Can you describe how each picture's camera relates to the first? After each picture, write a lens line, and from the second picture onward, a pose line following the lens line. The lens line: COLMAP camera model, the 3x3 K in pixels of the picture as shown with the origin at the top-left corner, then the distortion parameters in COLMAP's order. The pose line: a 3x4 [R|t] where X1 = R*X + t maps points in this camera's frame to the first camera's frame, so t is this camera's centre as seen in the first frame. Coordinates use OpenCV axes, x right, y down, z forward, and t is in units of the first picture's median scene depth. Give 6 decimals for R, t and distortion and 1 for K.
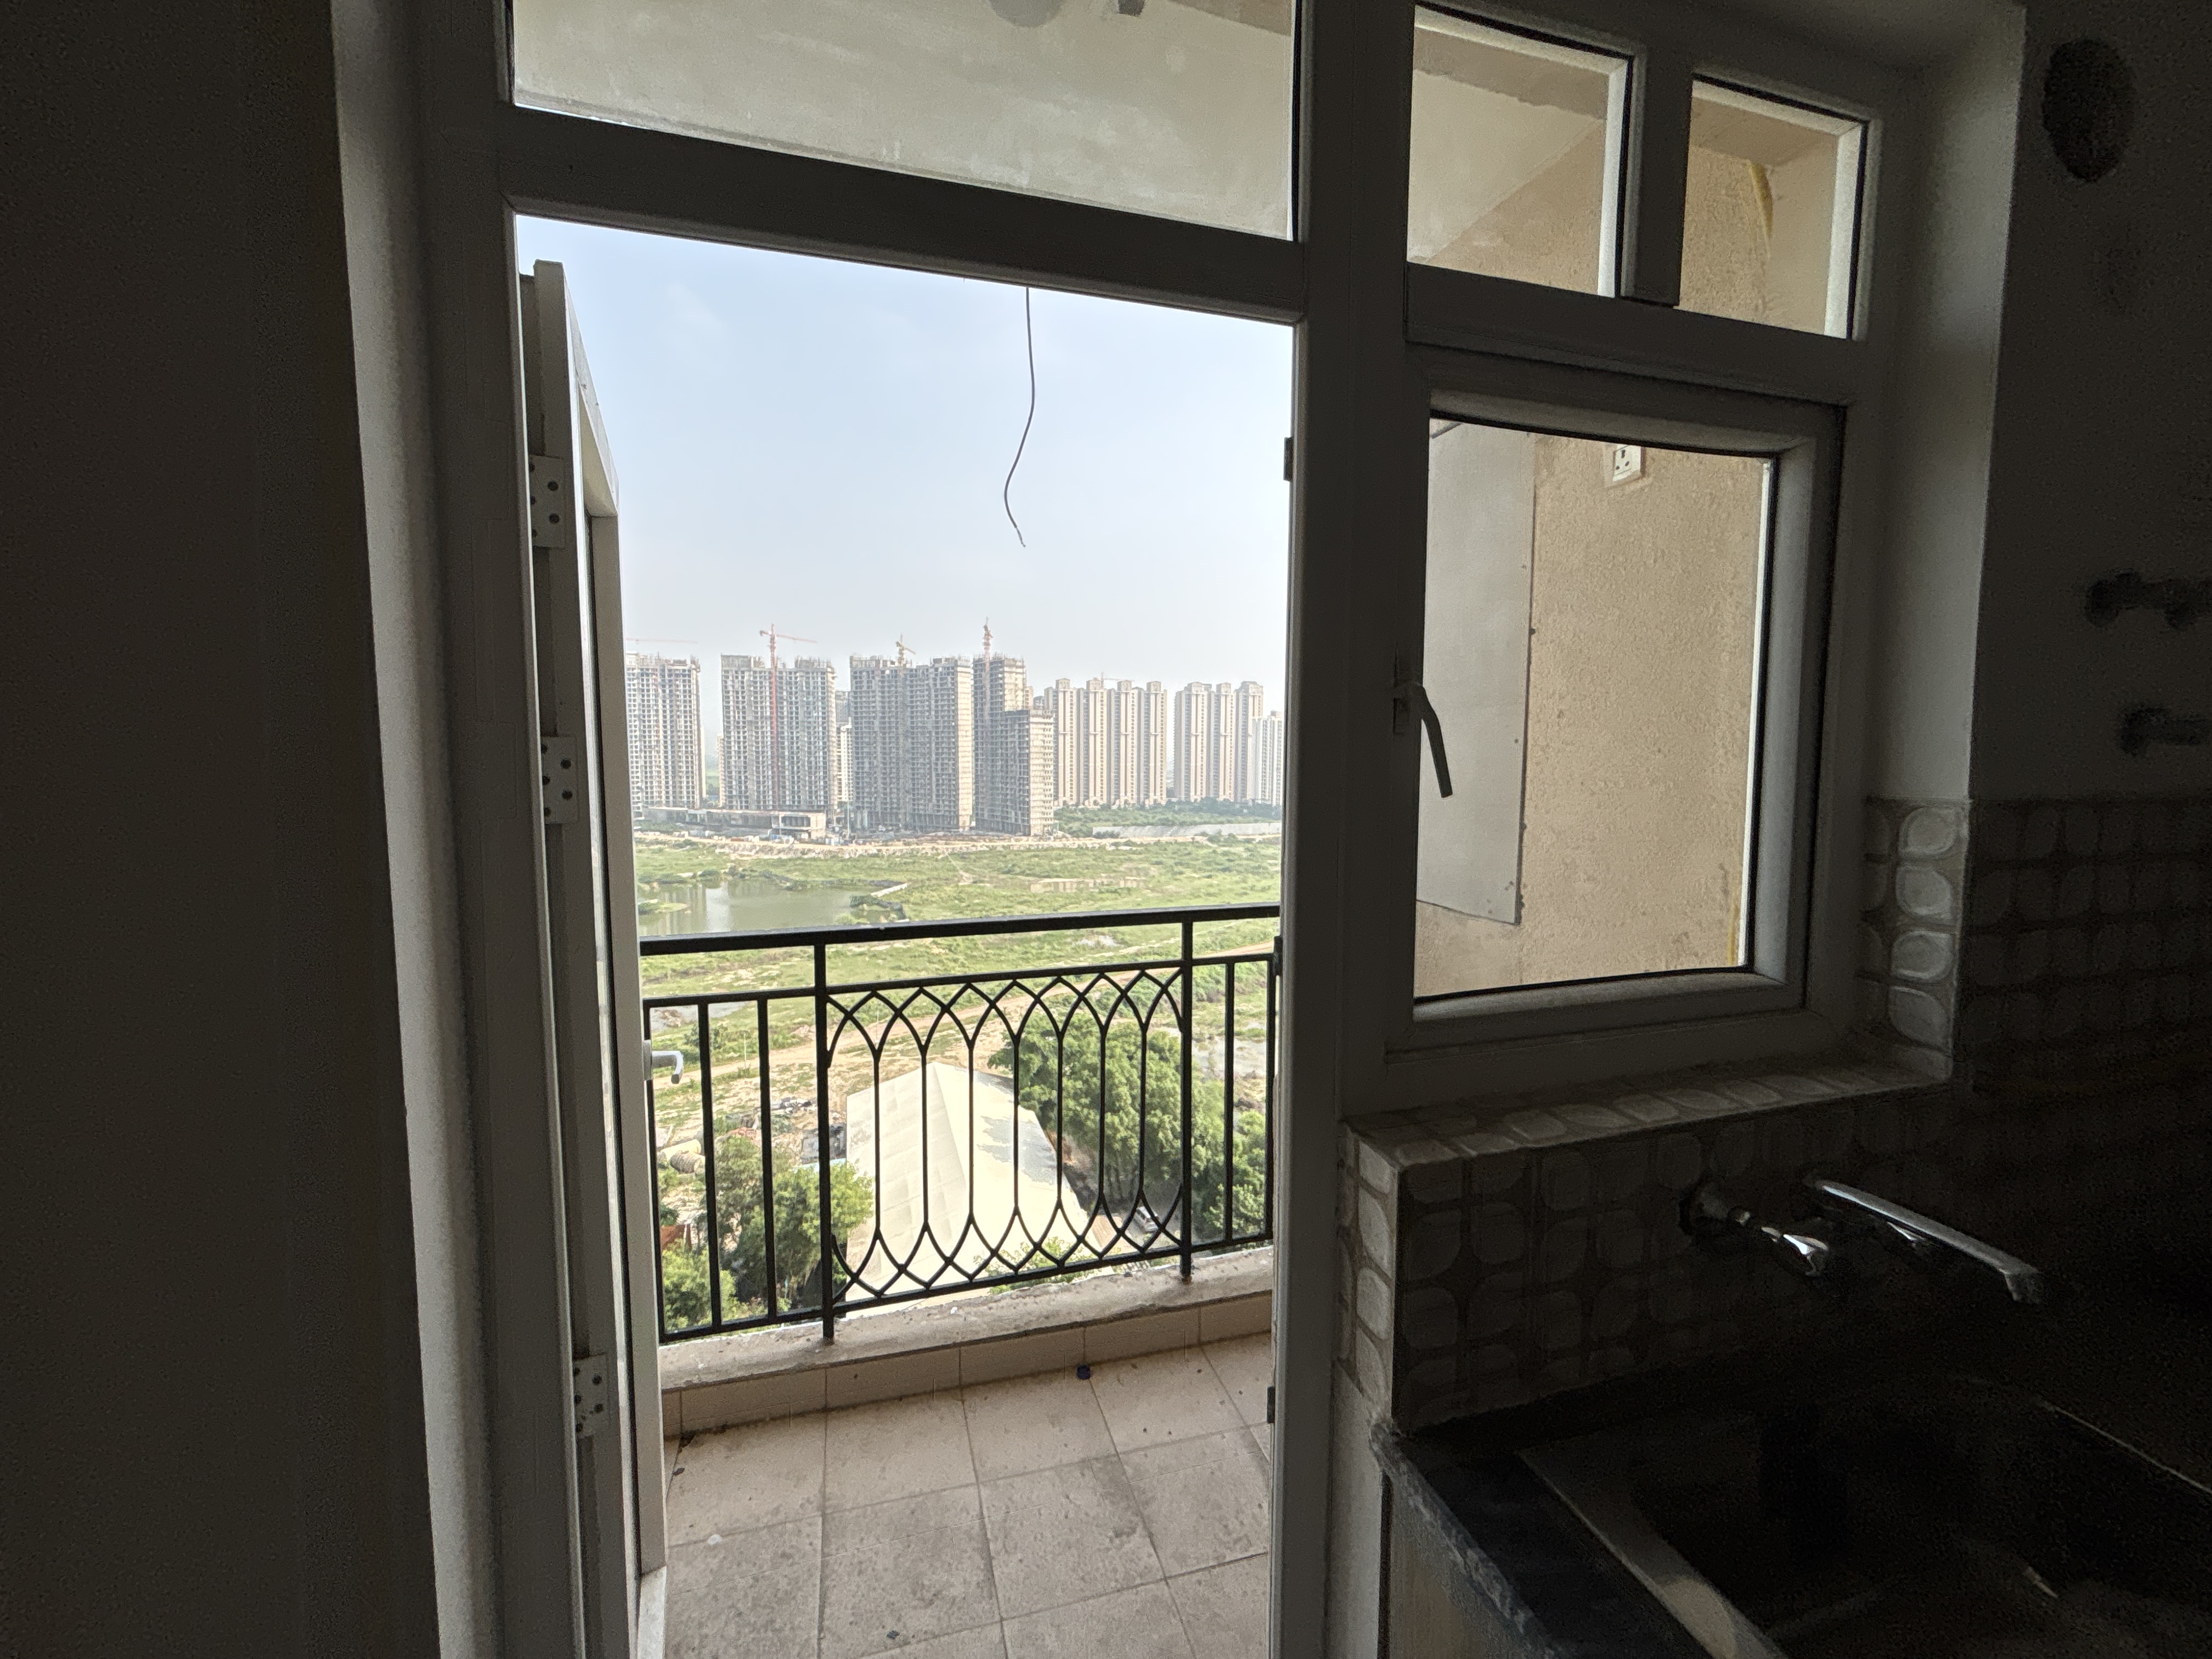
lens RADIAL K [[905.5, 0, 1110.6], [0, 905.5, 828.6], [0, 0, 1]] dist [0.001527, 0.000621]
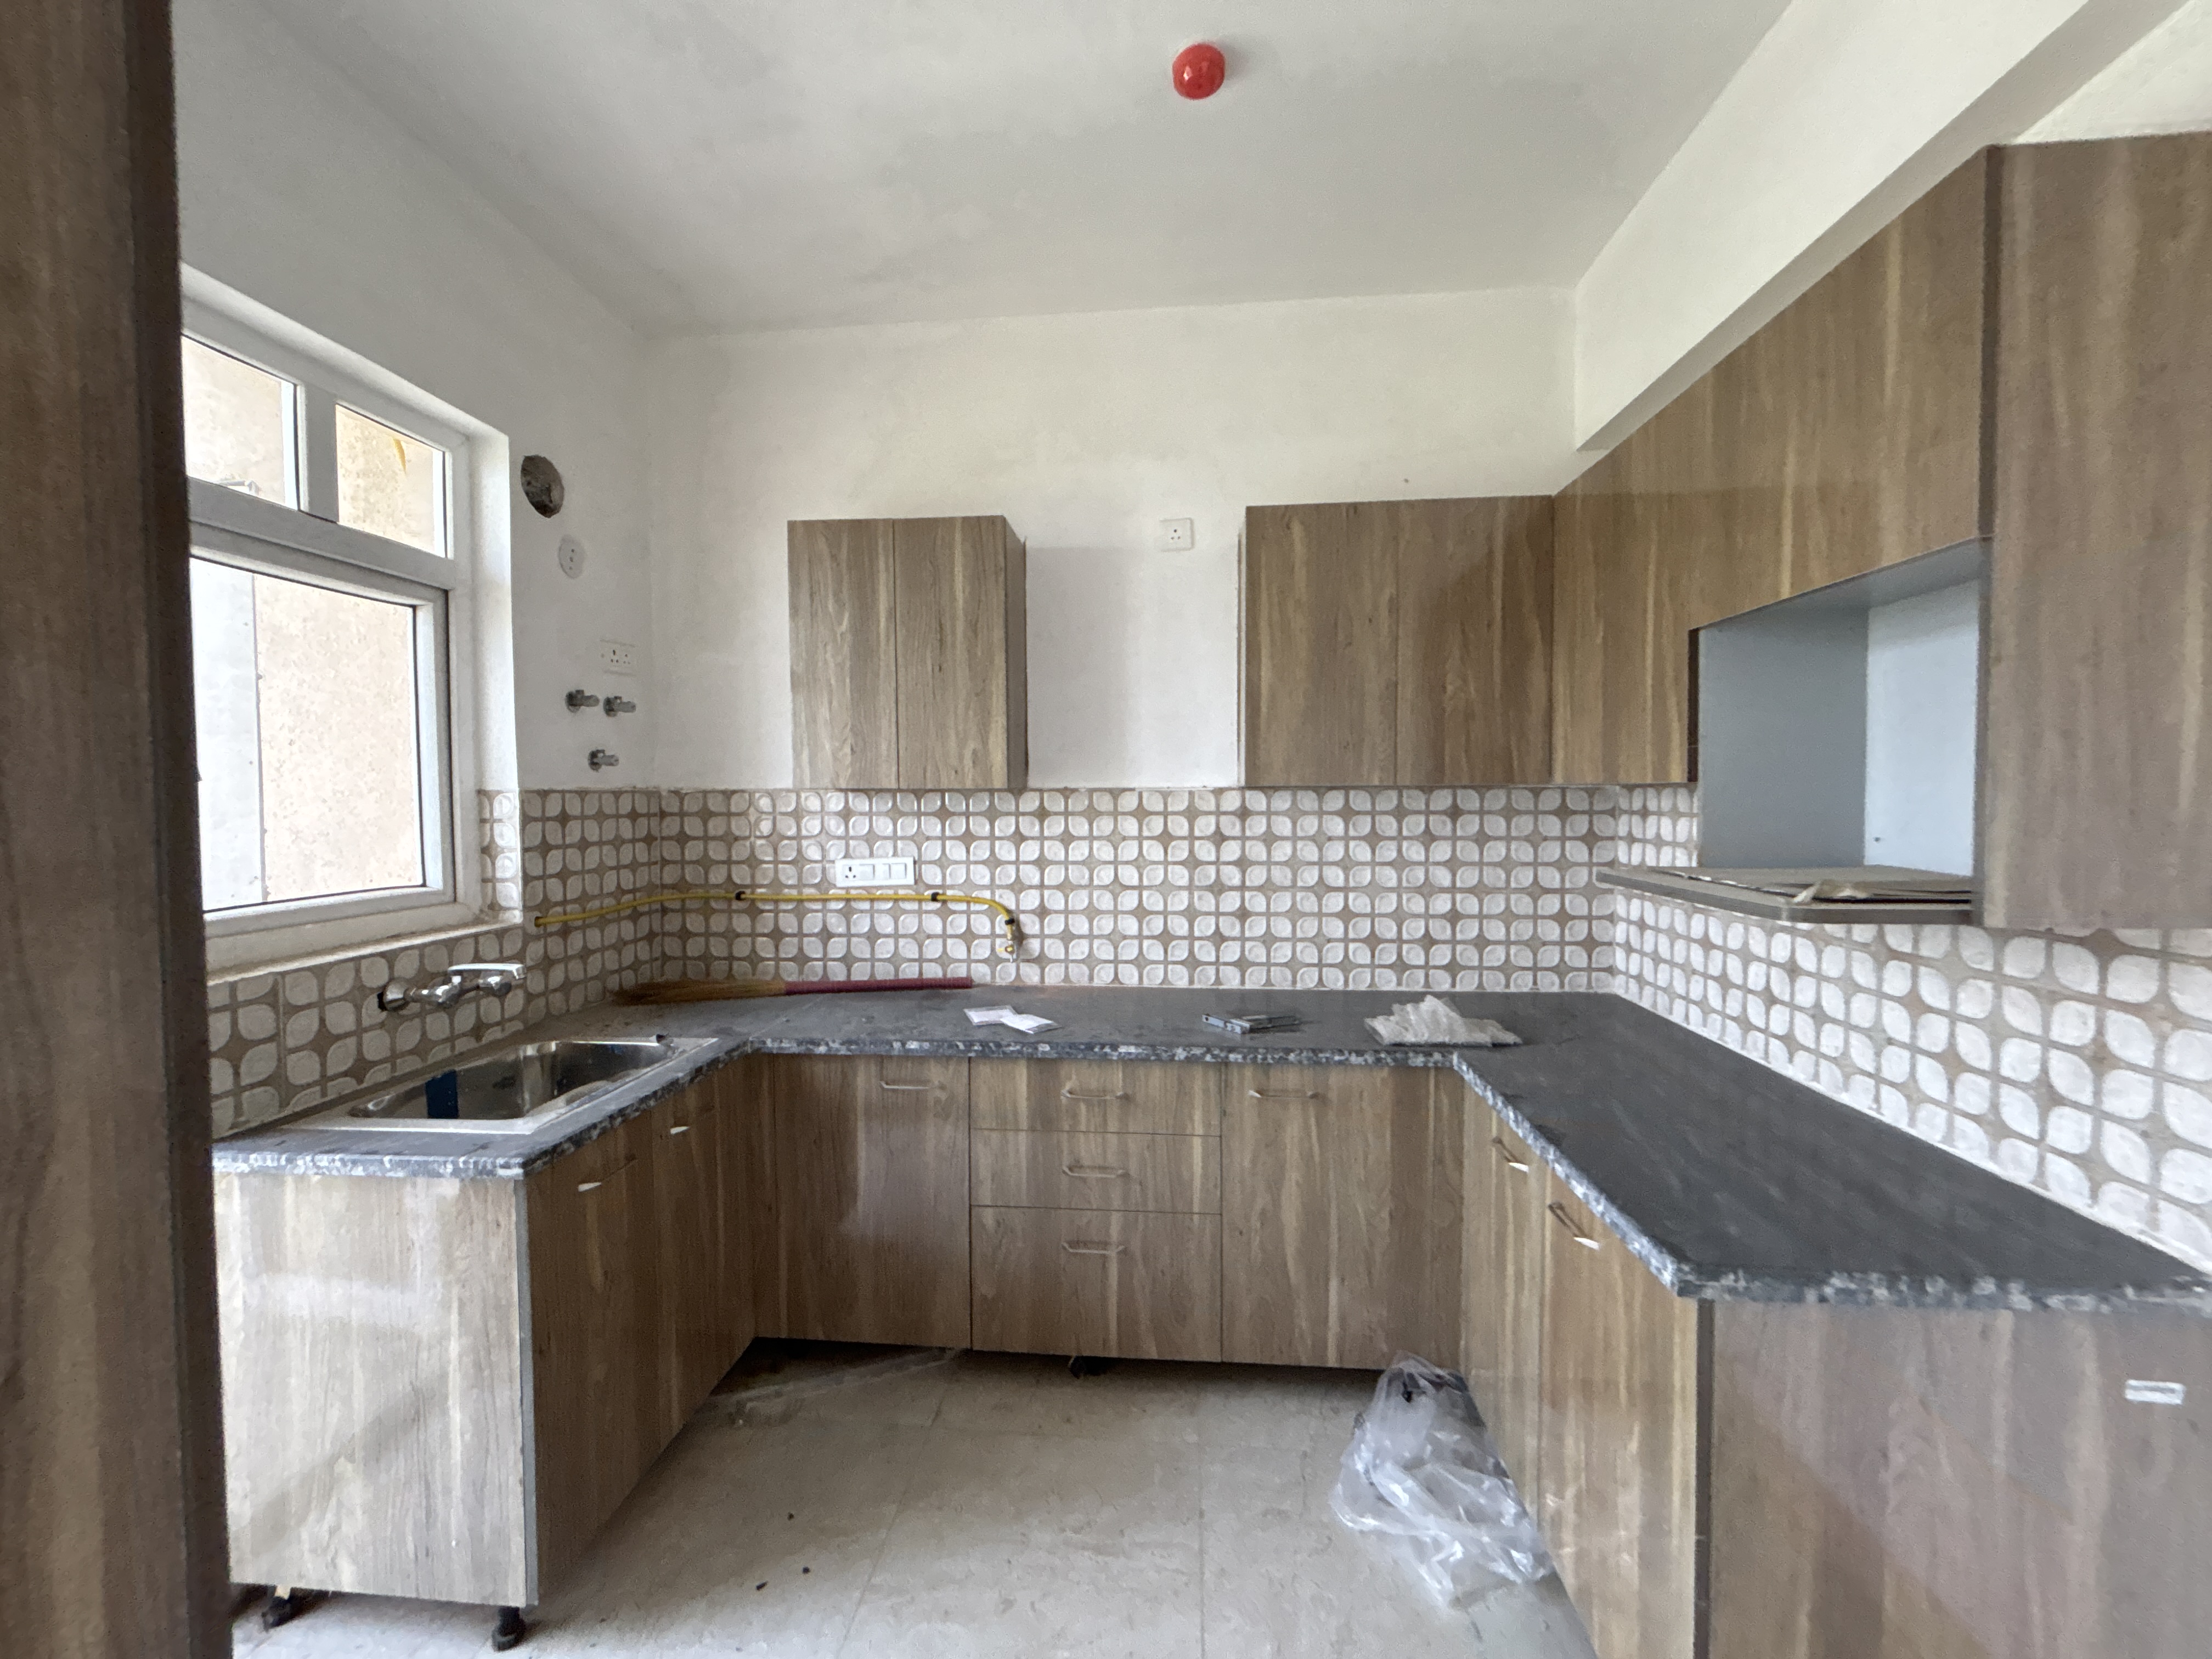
lens RADIAL K [[905.5, 0, 1107.6], [0, 905.5, 821.8], [0, 0, 1]] dist [0.001527, 0.000621]
pose [[0.385944, -0.031979, 0.921968, -0.460448], [0.081324, 0.996688, 0.000528, 0.146285], [-0.918931, 0.074775, 0.387266, -1.028948]]
